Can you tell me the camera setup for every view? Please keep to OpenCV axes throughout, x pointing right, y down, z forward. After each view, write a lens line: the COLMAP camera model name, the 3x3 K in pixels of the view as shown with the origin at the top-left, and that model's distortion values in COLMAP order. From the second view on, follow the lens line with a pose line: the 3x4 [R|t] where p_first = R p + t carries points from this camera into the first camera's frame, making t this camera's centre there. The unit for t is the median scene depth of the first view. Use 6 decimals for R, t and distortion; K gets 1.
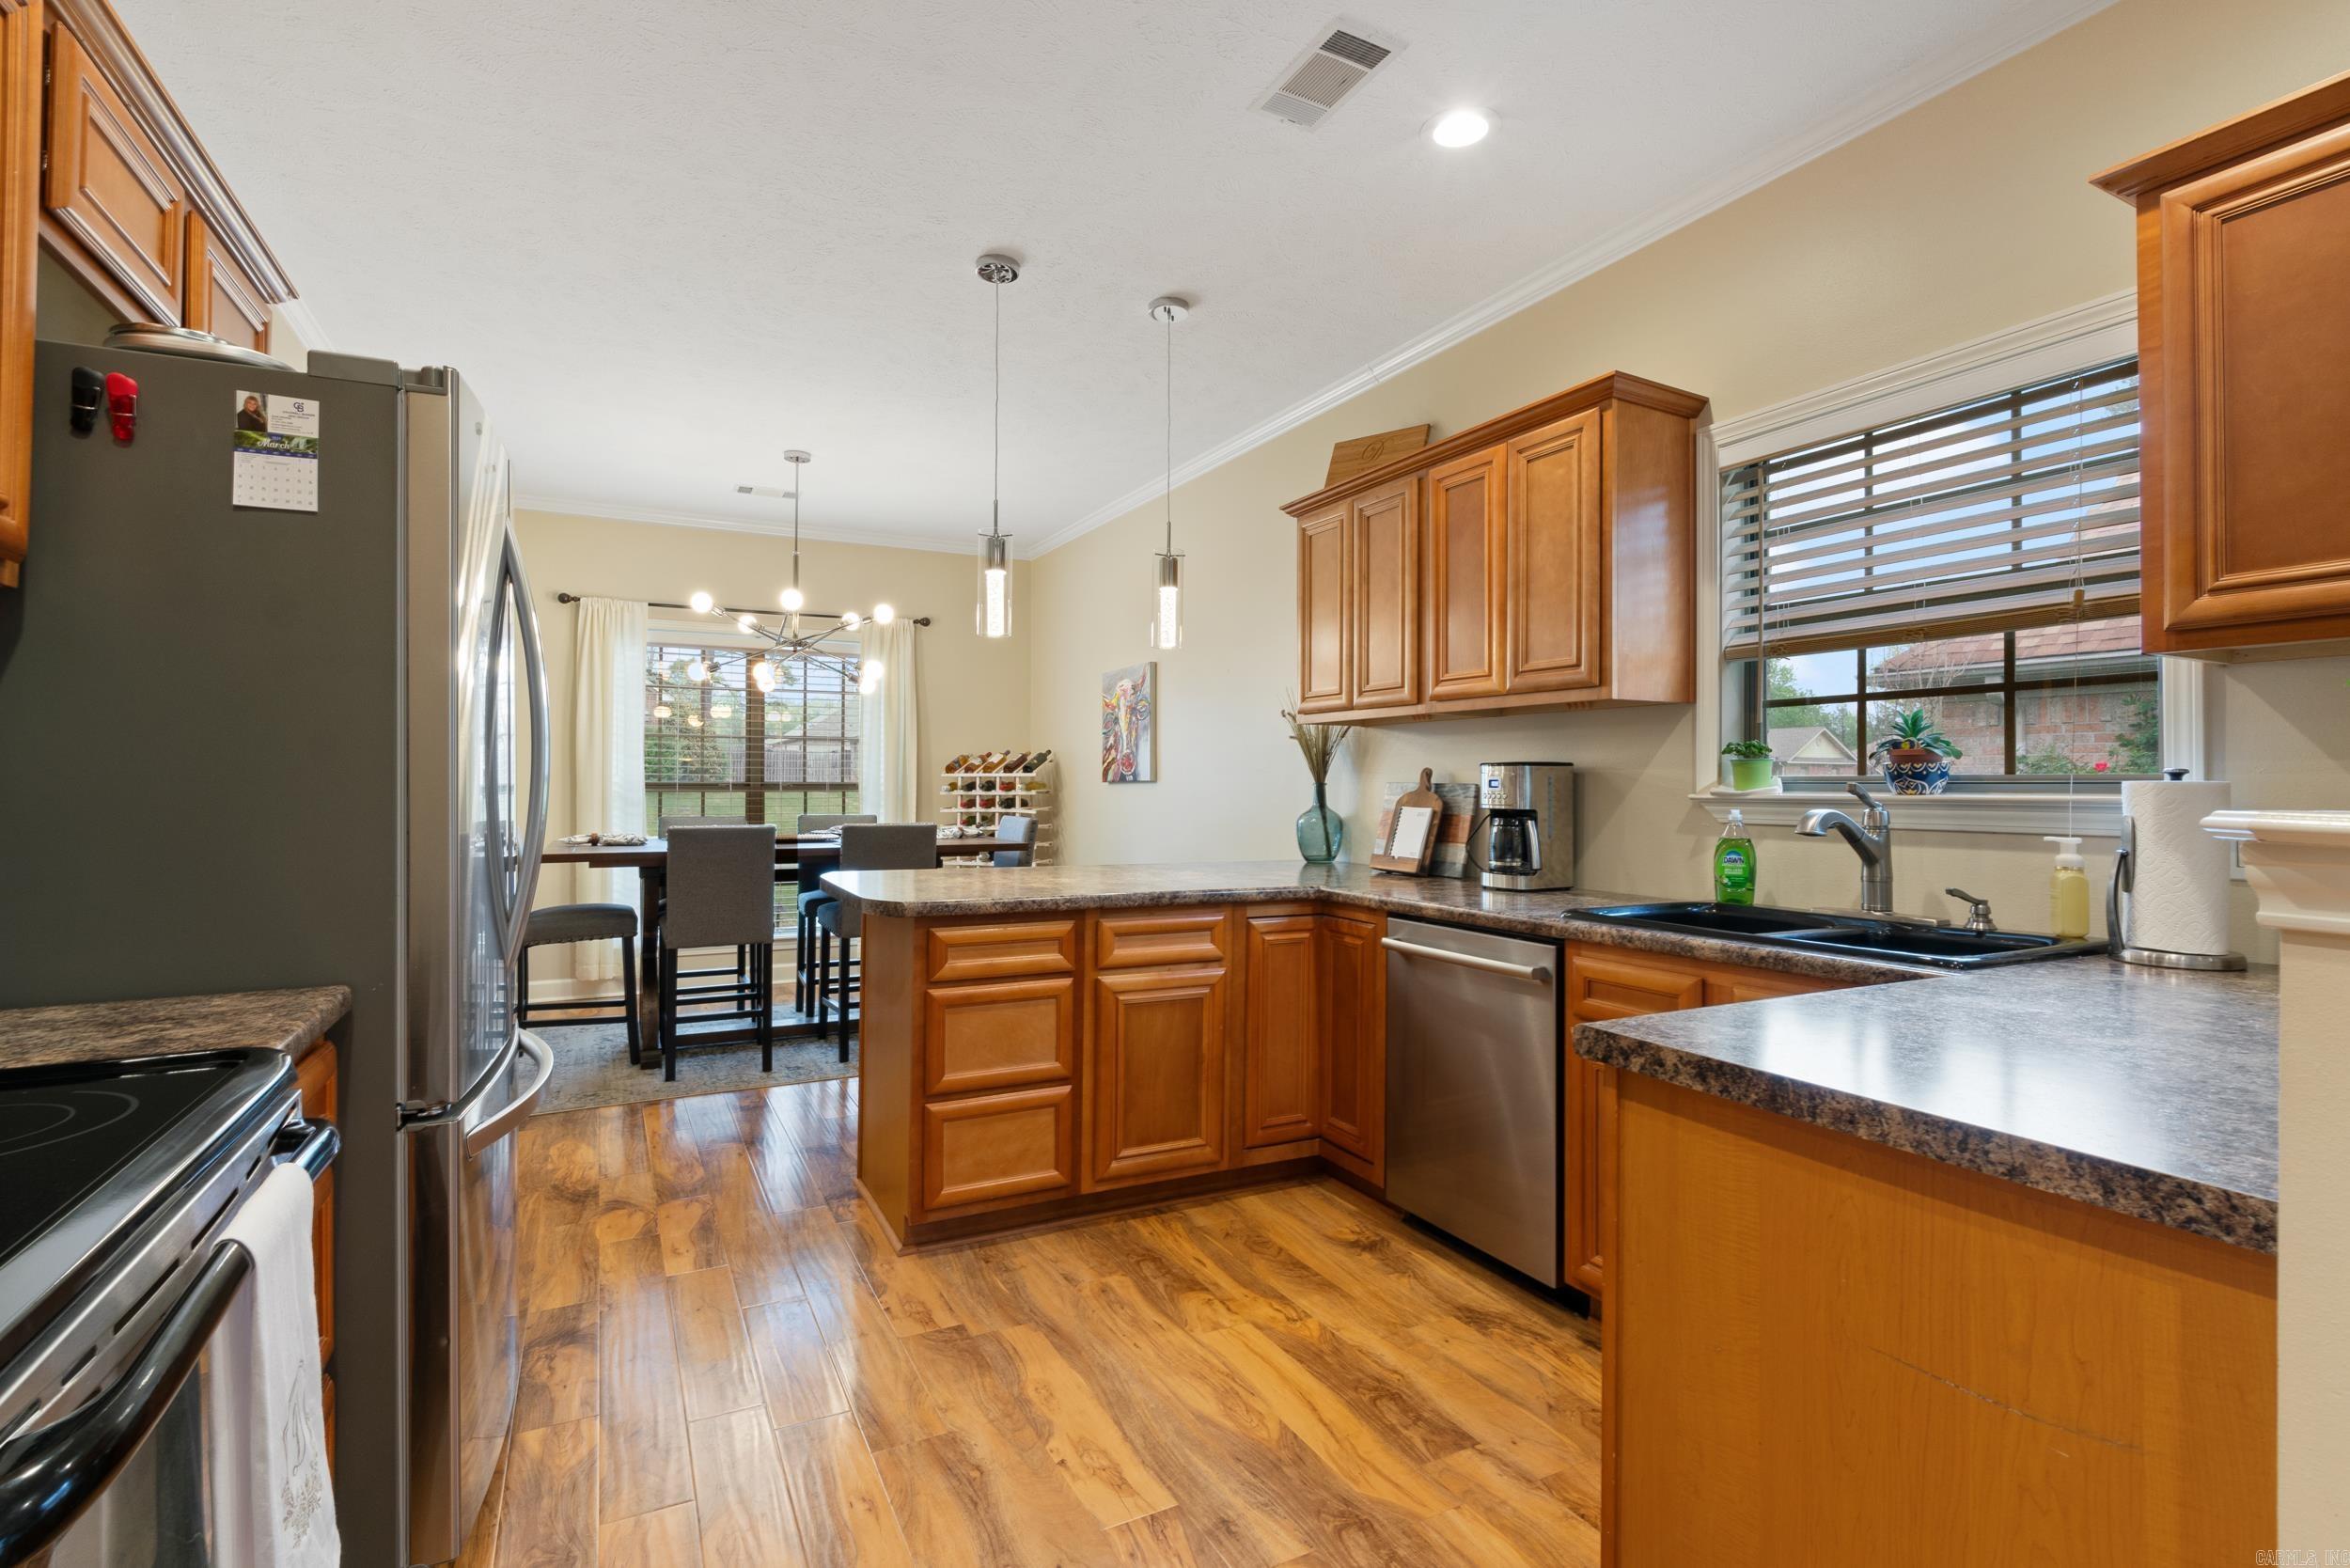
lens RADIAL K [[1090.6, 0, 1171.2], [0, 1090.6, 779.6], [0, 0, 1]] dist [-0.006898, 0.001571]
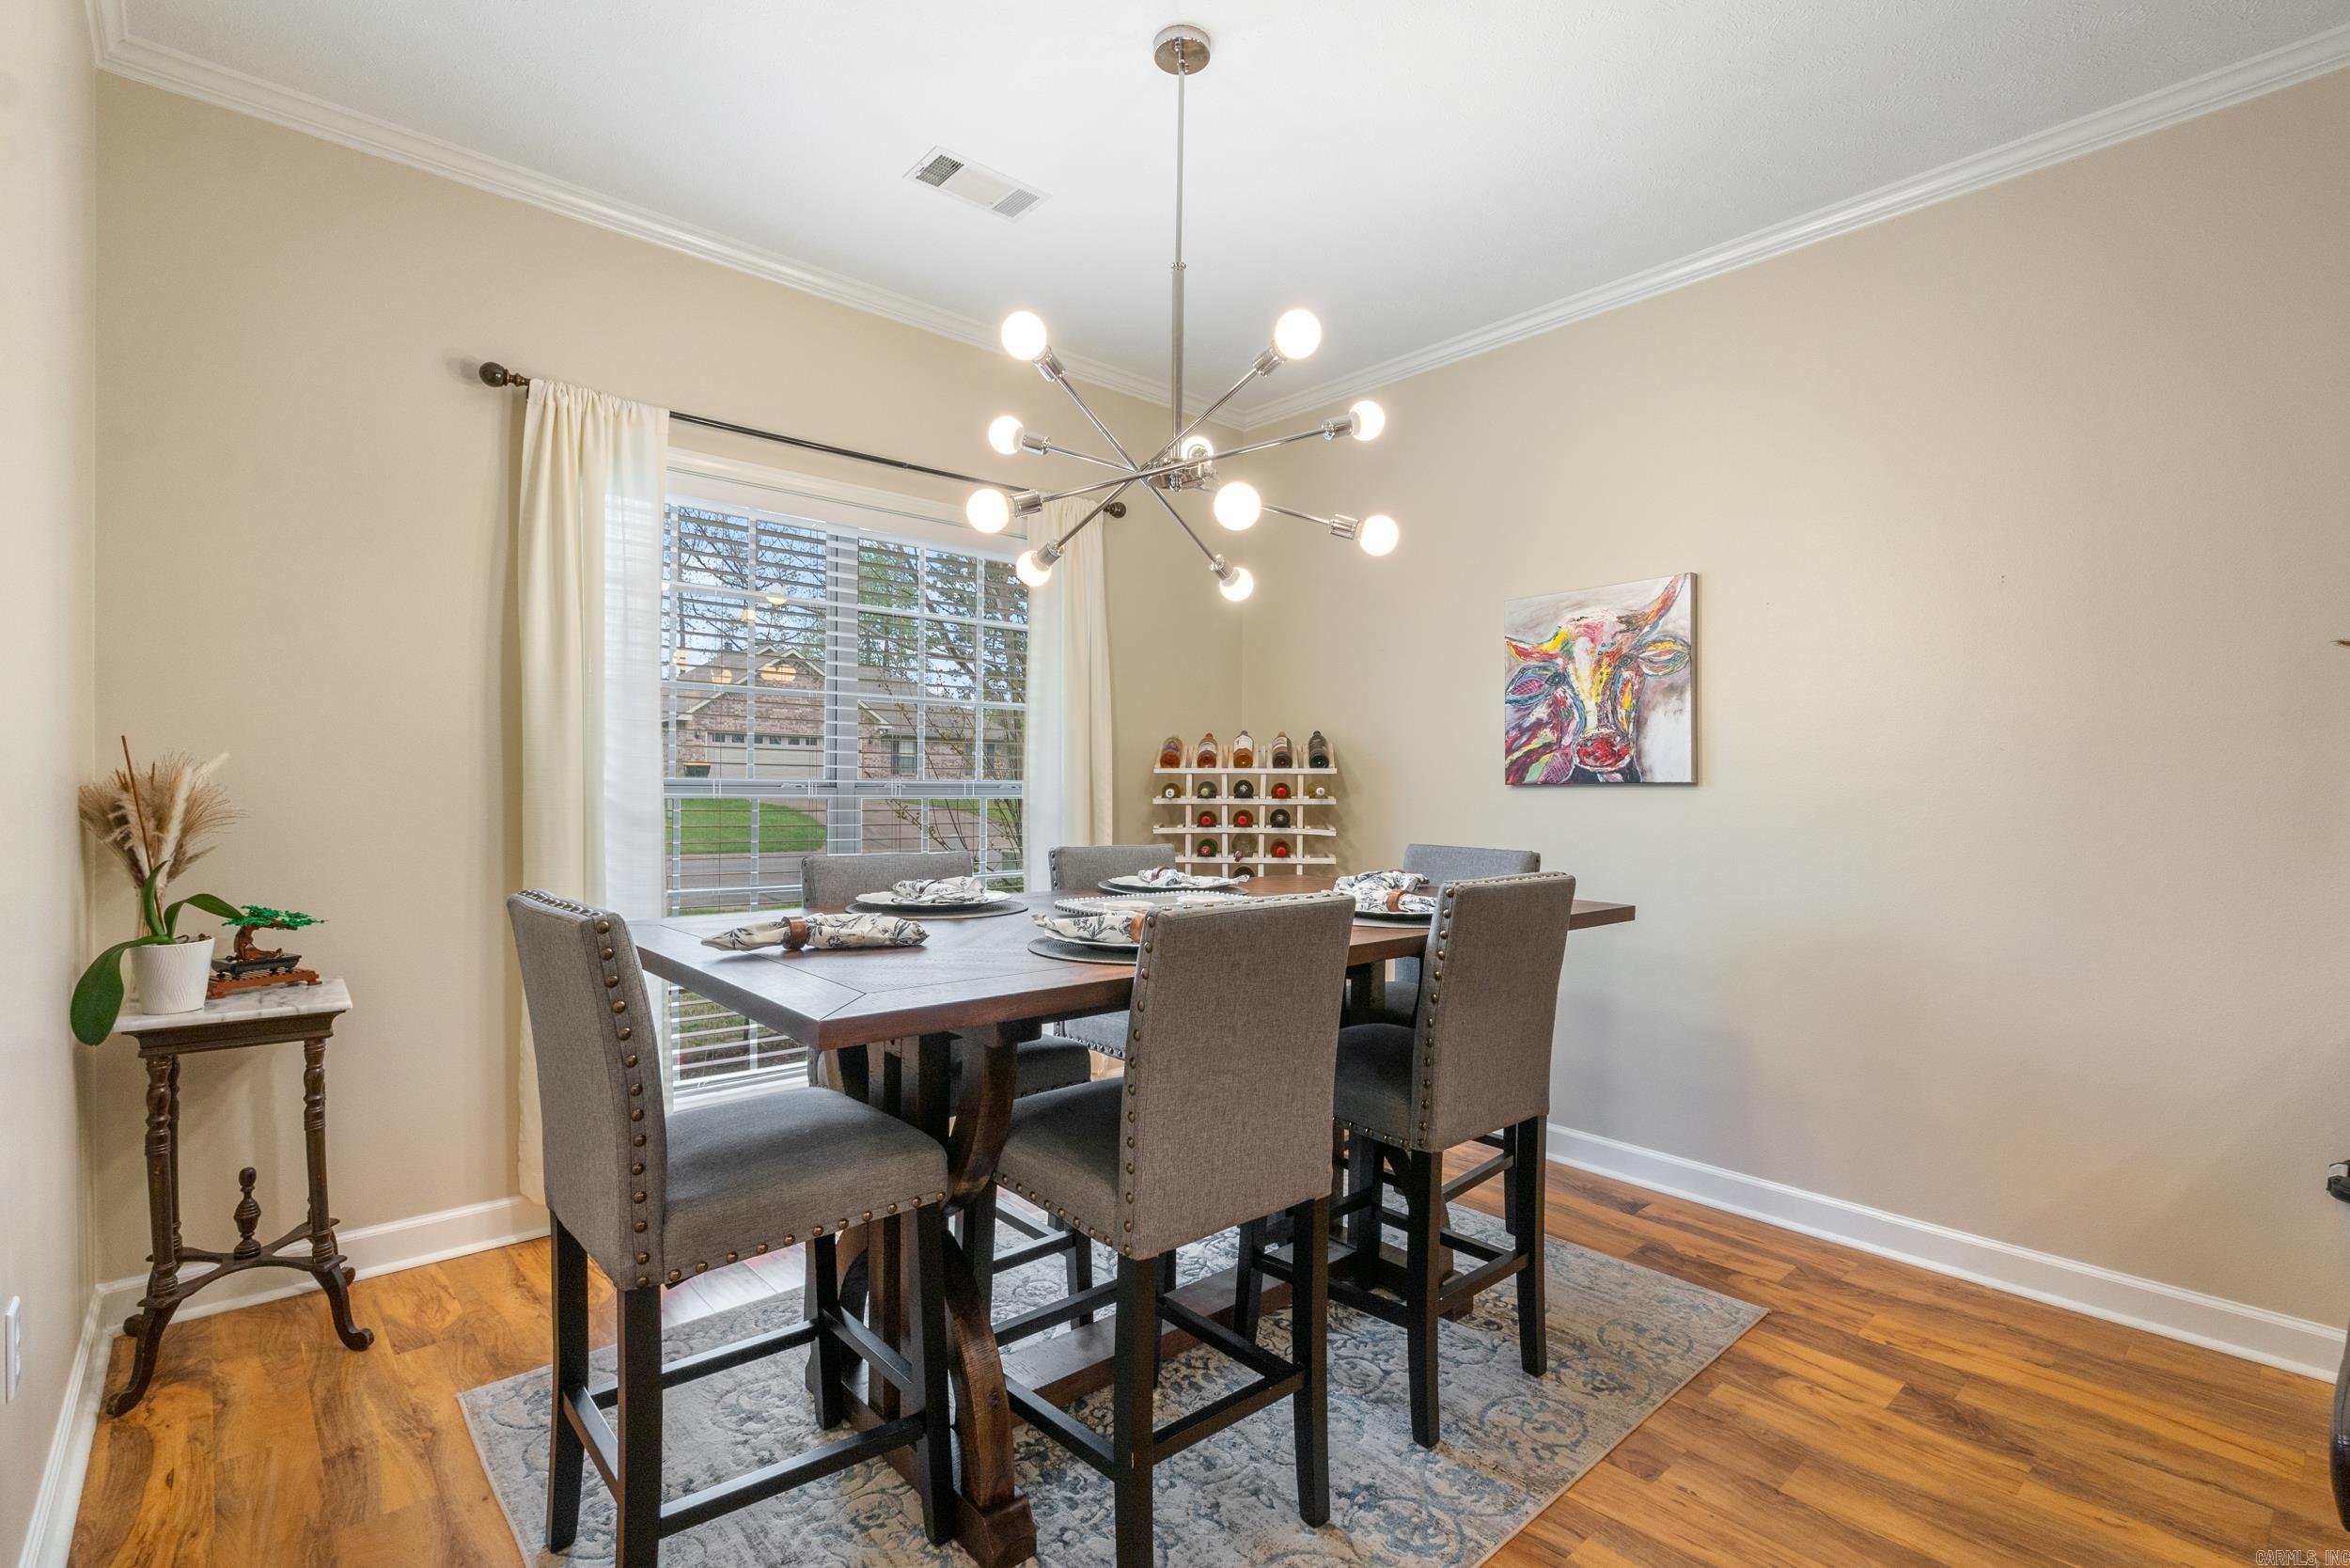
lens RADIAL K [[1090.6, 0, 1167.2], [0, 1090.6, 801.7], [0, 0, 1]] dist [-0.006898, 0.001571]
pose [[0.970865, 0.001155, 0.239623, -0.800569], [-0.005537, 0.999830, 0.017615, 0.004905], [-0.239561, -0.018429, 0.970706, 0.991305]]
